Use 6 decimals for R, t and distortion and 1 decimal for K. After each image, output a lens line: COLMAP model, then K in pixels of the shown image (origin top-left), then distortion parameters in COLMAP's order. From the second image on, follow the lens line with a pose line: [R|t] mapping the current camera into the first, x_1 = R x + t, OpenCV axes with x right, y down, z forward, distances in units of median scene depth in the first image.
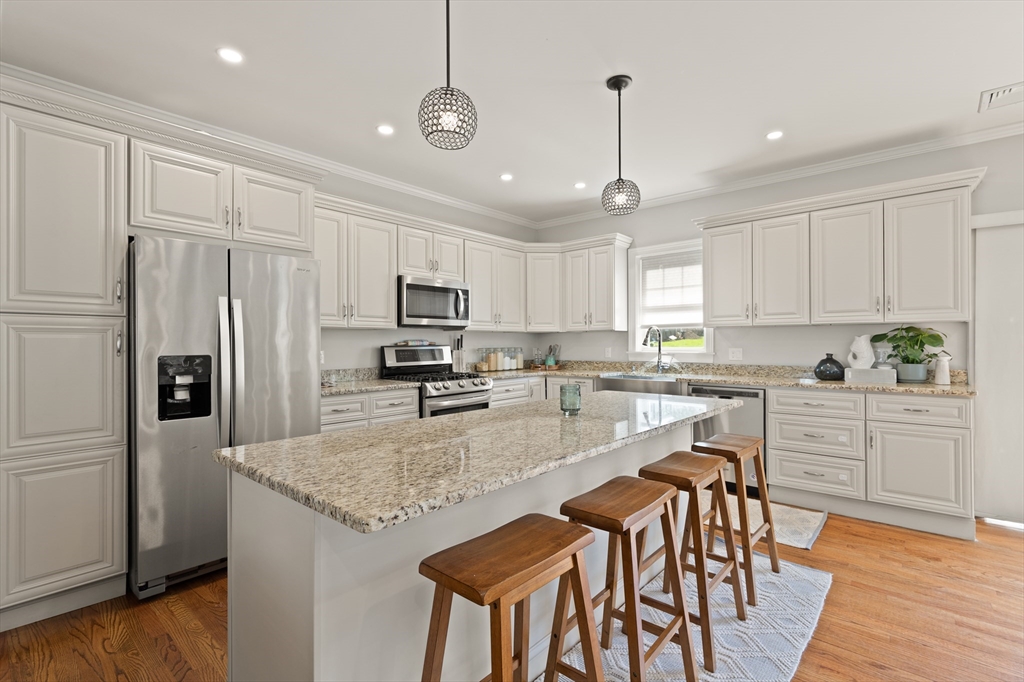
lens RADIAL K [[480.3, 0, 539.9], [0, 480.3, 343.8], [0, 0, 1]] dist [0.001366, 0.000111]
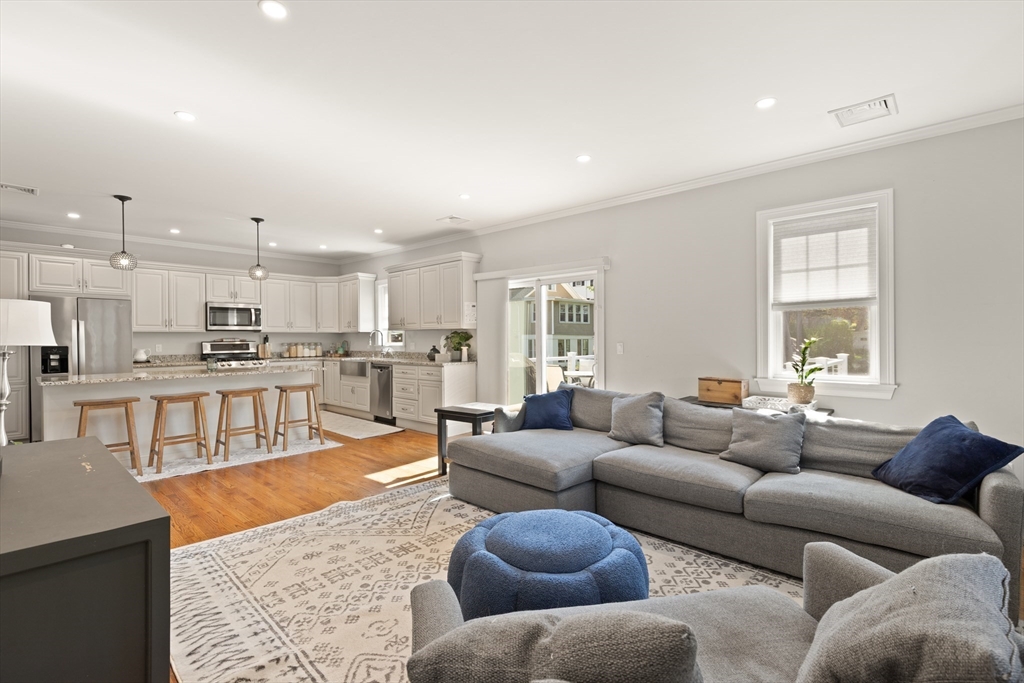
lens RADIAL K [[452.5, 0, 512.0], [0, 452.5, 341.5], [0, 0, 1]] dist [-0.000266, -0.000386]
pose [[0.999617, -0.001477, -0.027620, 0.876978], [0.001626, 0.999984, 0.005395, -0.003541], [0.027611, -0.005438, 0.999604, -0.641620]]
